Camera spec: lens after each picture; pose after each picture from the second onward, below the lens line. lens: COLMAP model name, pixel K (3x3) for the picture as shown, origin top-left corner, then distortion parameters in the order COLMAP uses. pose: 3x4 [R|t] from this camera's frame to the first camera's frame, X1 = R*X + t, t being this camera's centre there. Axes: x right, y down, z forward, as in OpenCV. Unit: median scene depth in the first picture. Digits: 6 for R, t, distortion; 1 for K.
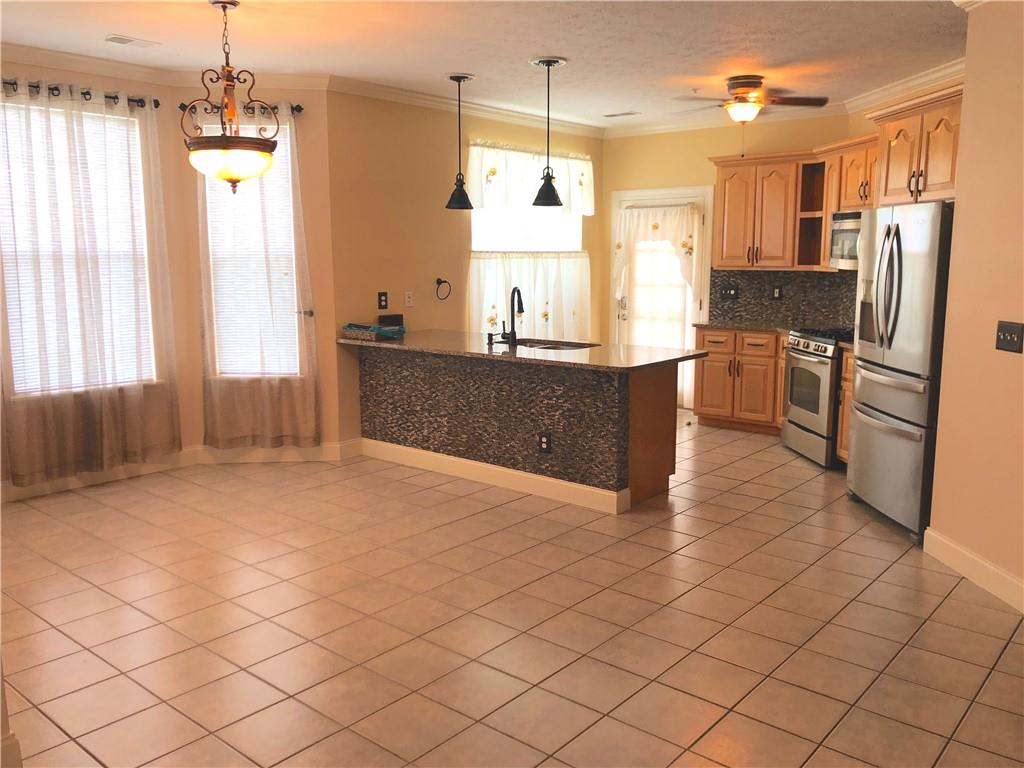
lens RADIAL K [[841.7, 0, 513.3], [0, 841.7, 386.5], [0, 0, 1]] dist [0.064916, -0.086058]
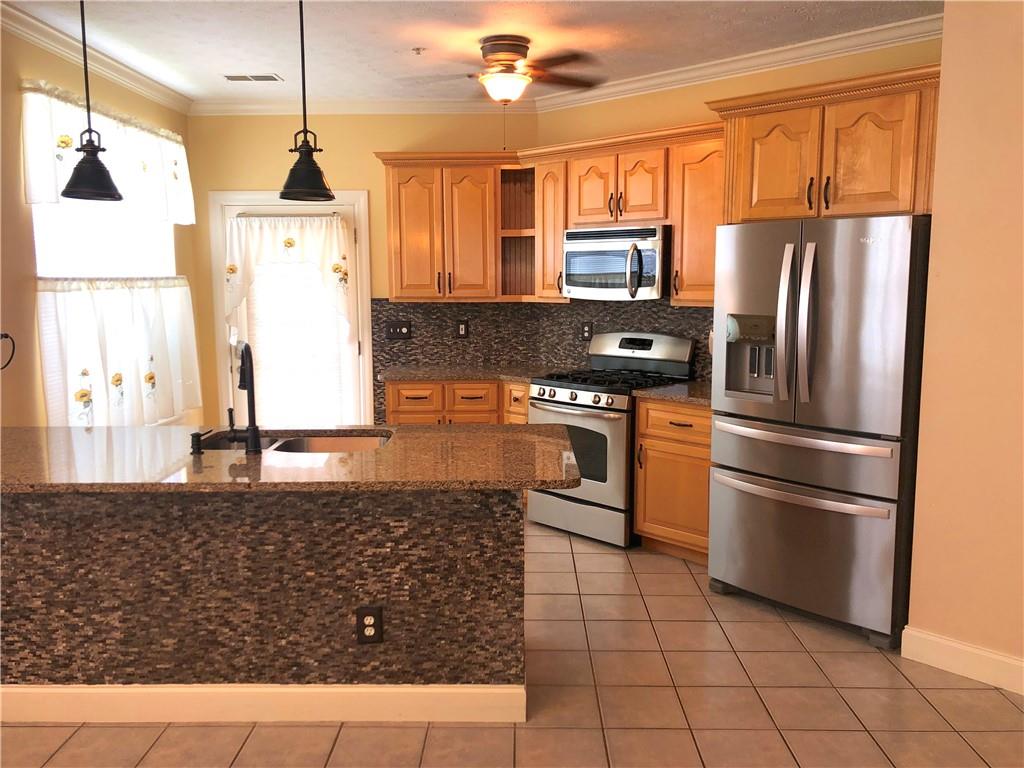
lens RADIAL K [[841.7, 0, 508.7], [0, 841.7, 384.1], [0, 0, 1]] dist [0.064916, -0.086058]
pose [[0.775097, -0.086231, 0.625931, -0.201521], [0.105026, 0.994445, 0.006944, -0.075398], [-0.623052, 0.060357, 0.779848, 0.447216]]
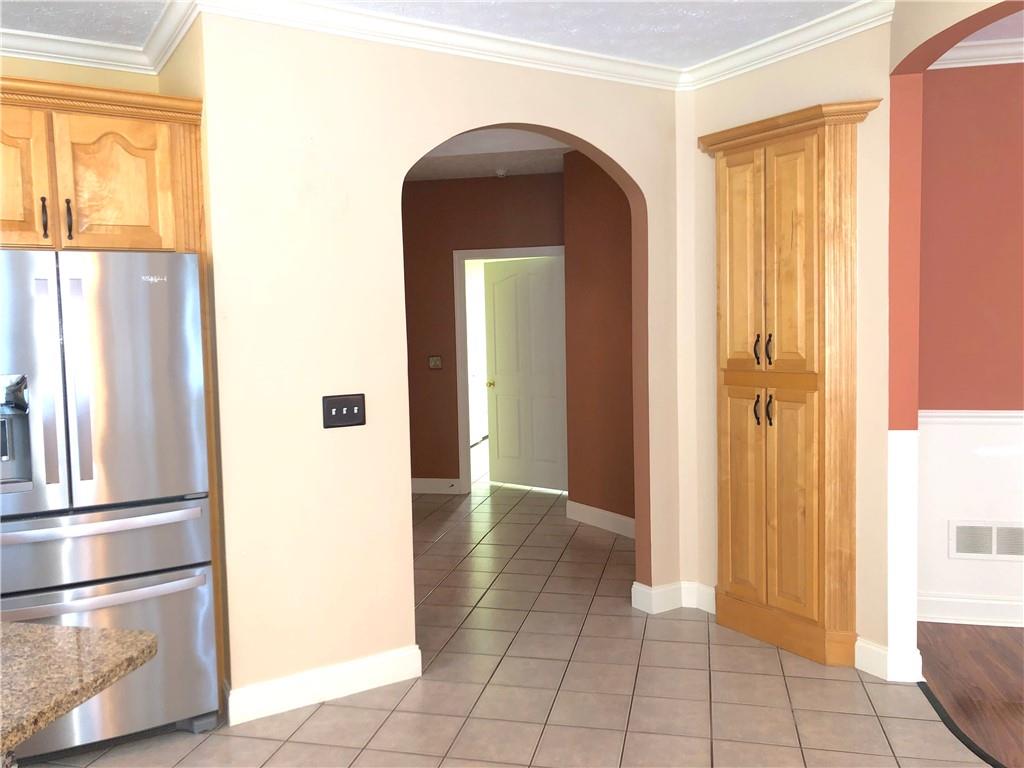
lens RADIAL K [[841.7, 0, 510.9], [0, 841.7, 380.8], [0, 0, 1]] dist [0.064916, -0.086058]
pose [[-0.468067, -0.055653, 0.881939, -0.193120], [0.158107, 0.976637, 0.145540, -0.123276], [-0.869434, 0.207564, -0.448332, 0.790378]]
